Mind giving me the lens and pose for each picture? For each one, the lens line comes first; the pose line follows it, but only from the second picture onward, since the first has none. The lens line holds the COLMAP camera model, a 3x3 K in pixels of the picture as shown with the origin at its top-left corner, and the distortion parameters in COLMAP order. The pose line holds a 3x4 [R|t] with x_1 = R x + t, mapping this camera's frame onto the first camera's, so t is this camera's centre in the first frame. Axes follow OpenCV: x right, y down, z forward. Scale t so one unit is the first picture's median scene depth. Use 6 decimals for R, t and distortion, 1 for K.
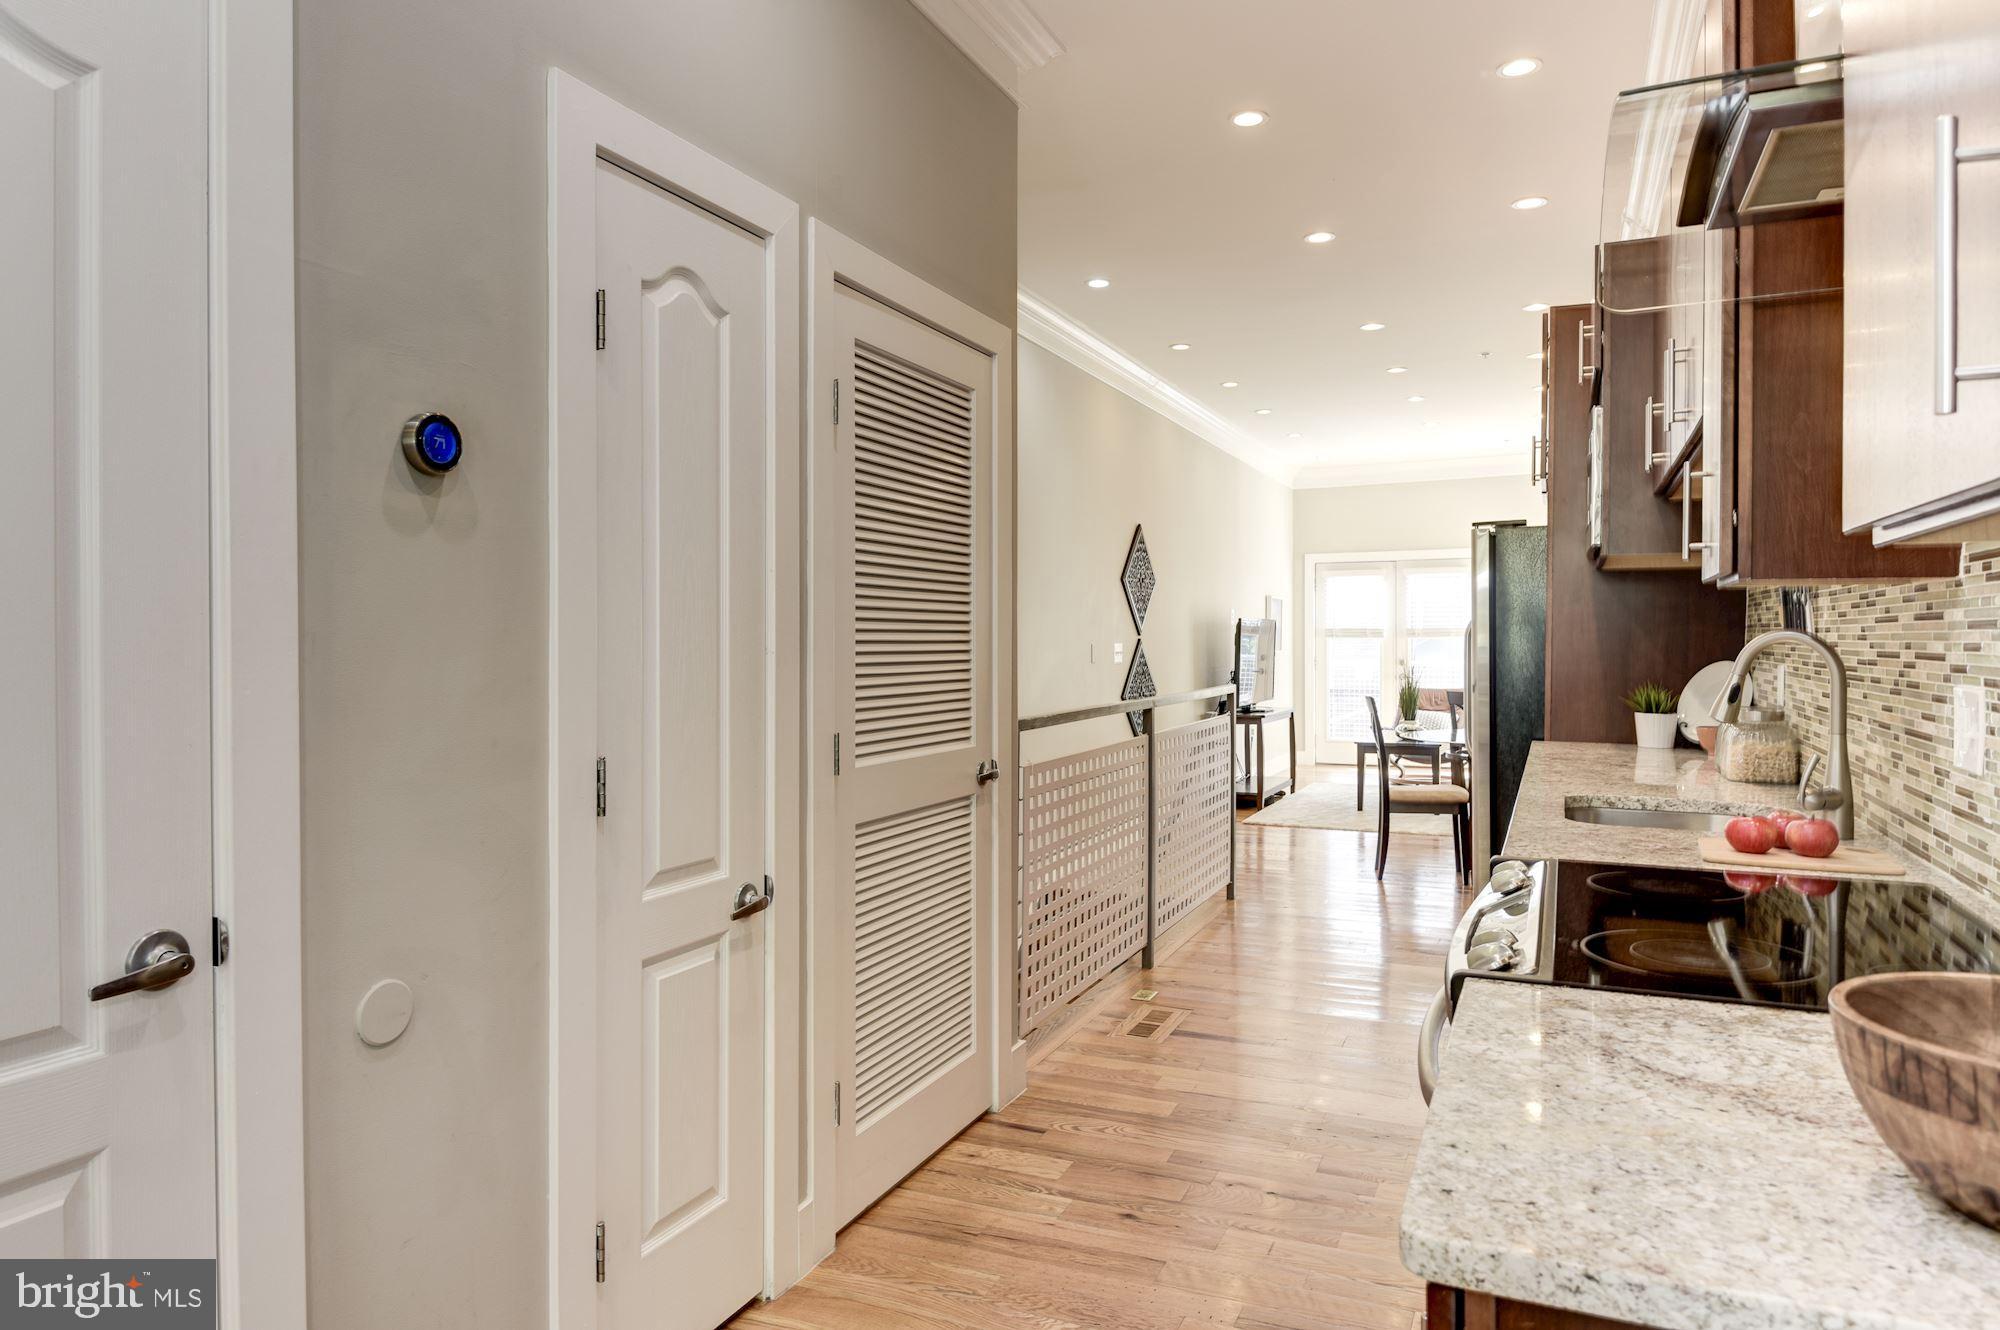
lens RADIAL K [[1222.8, 0, 1003.8], [0, 1222.8, 643.5], [0, 0, 1]] dist [0.002615, -0.003333]
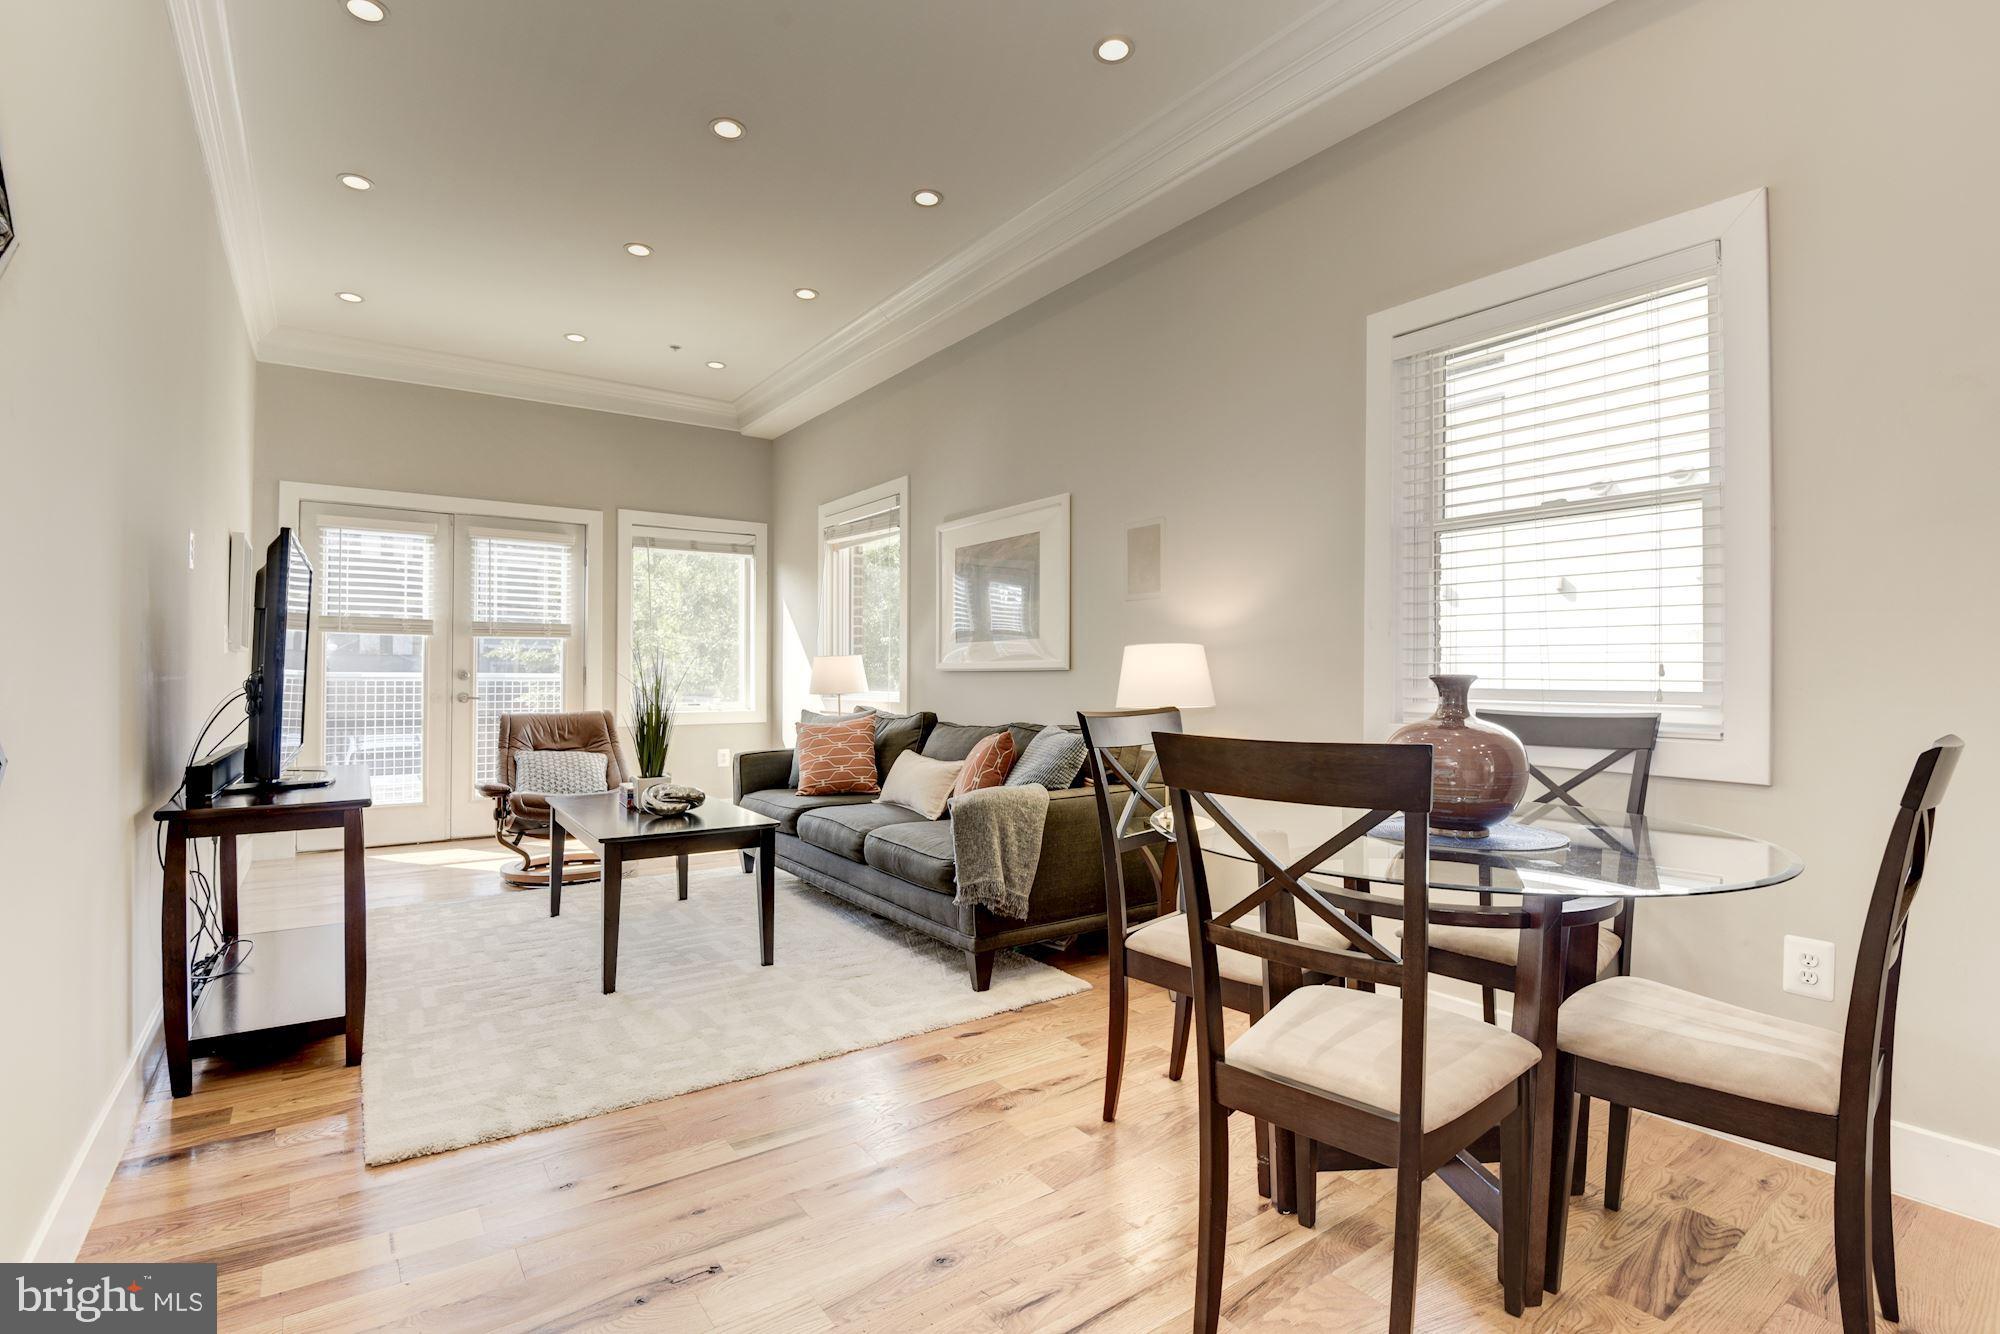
lens RADIAL K [[926.7, 0, 1000.0], [0, 926.7, 667.0], [0, 0, 1]] dist [-0.001947, -0.020212]
pose [[0.507134, 0.008781, 0.861823, 0.247846], [0.000373, 0.999946, -0.010407, 0.073175], [-0.861867, 0.005599, 0.507103, 2.297514]]
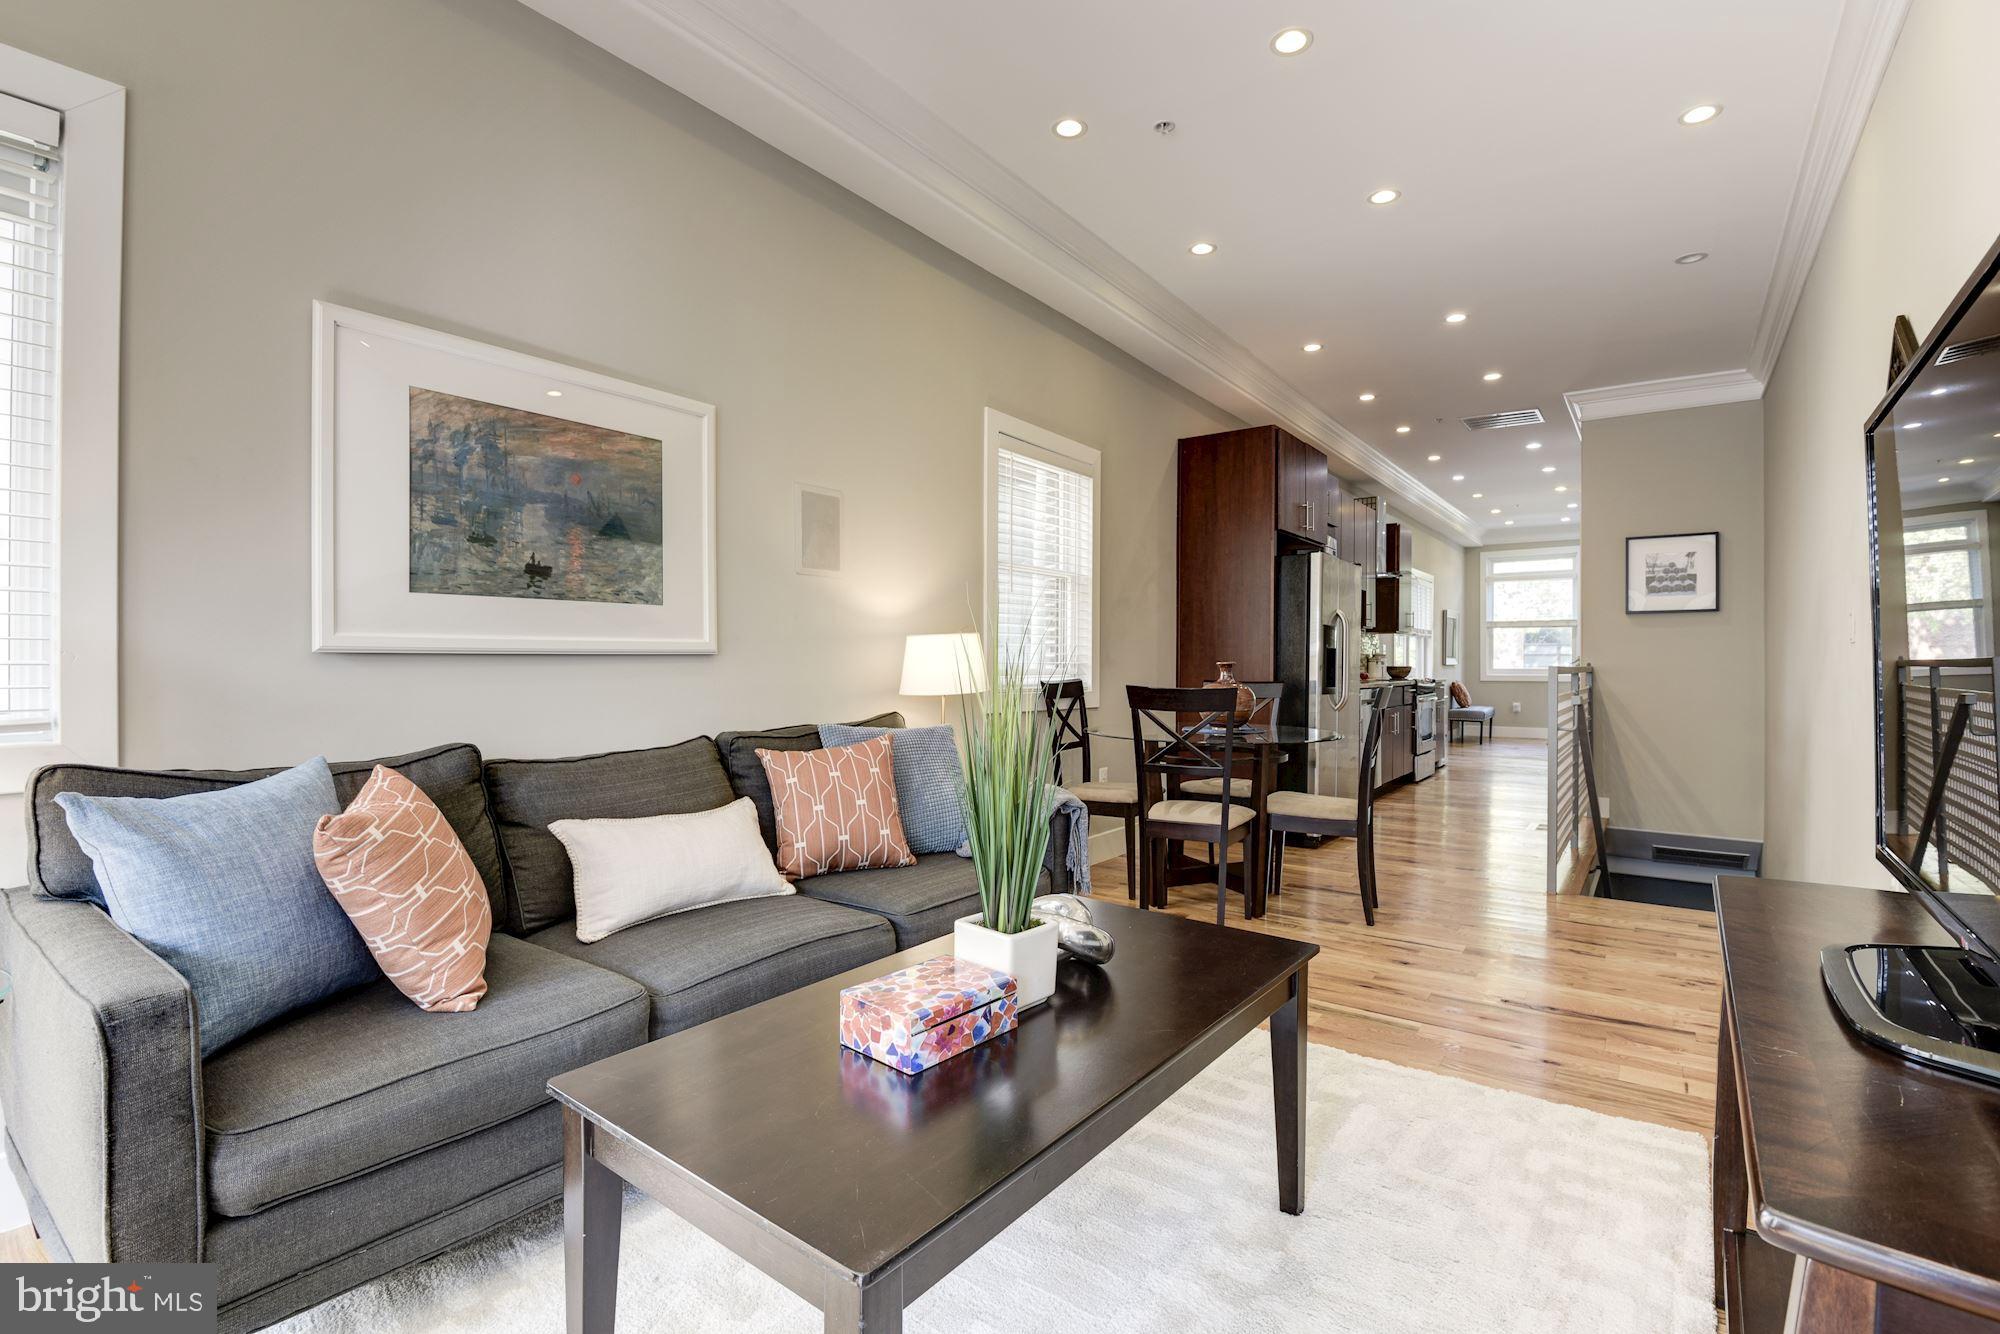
lens RADIAL K [[926.7, 0, 1000.0], [0, 926.7, 667.0], [0, 0, 1]] dist [-0.001947, -0.020212]
pose [[-0.979817, -0.003456, 0.199869, 1.090667], [-0.001673, 0.999957, 0.009091, 0.067106], [-0.199892, 0.008573, -0.979781, 4.025818]]
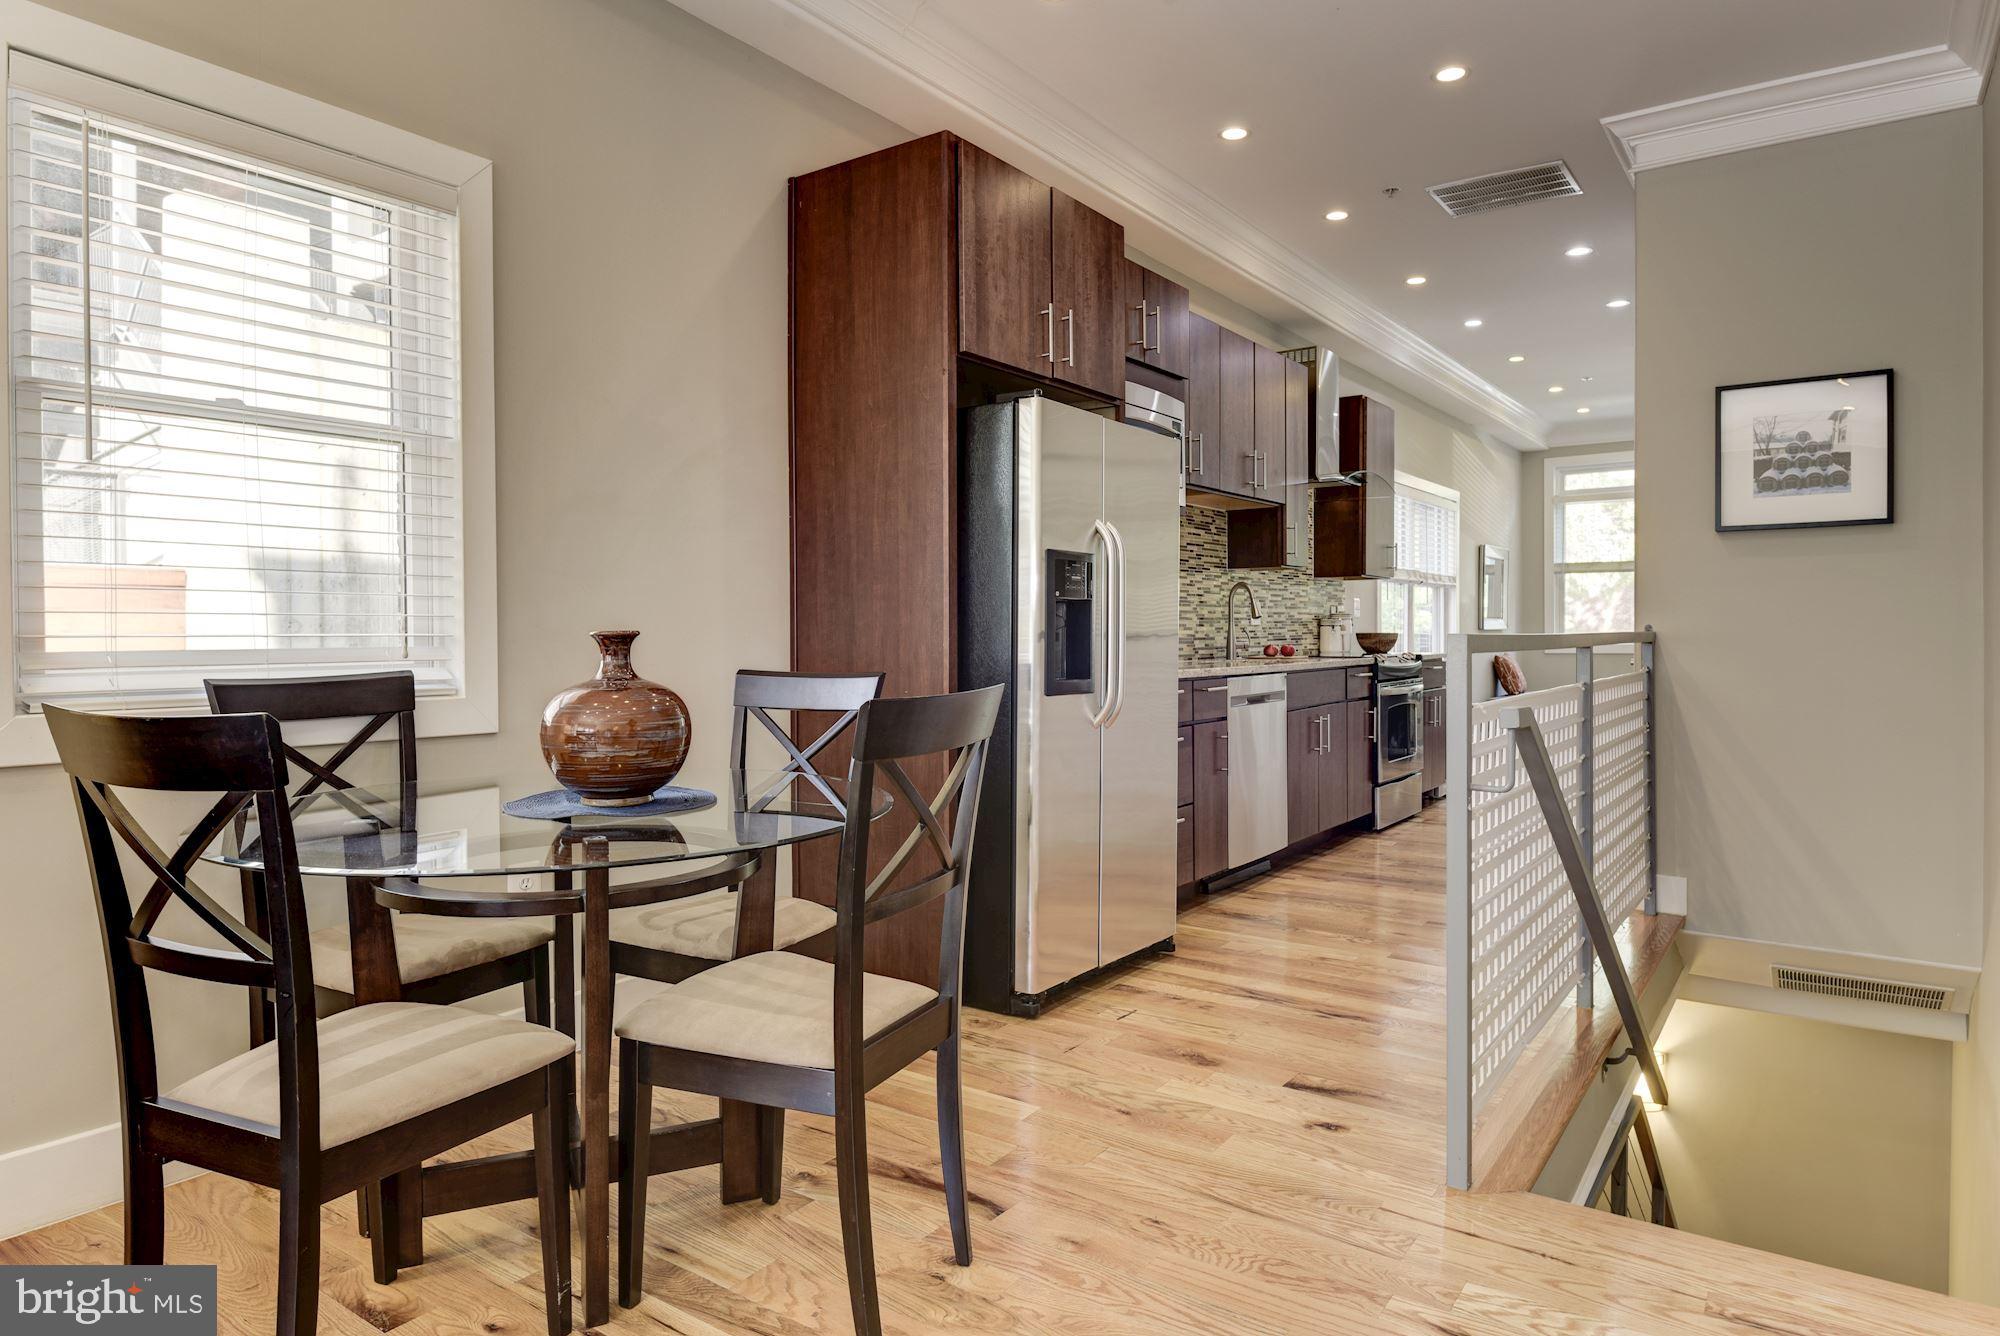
lens RADIAL K [[1190.6, 0, 998.4], [0, 1190.6, 643.0], [0, 0, 1]] dist [0.000654, -0.002610]
pose [[-0.981043, 0.003759, 0.193755, 0.605663], [0.006798, 0.999864, 0.015024, 0.071394], [-0.193672, 0.016056, -0.980935, 3.112238]]
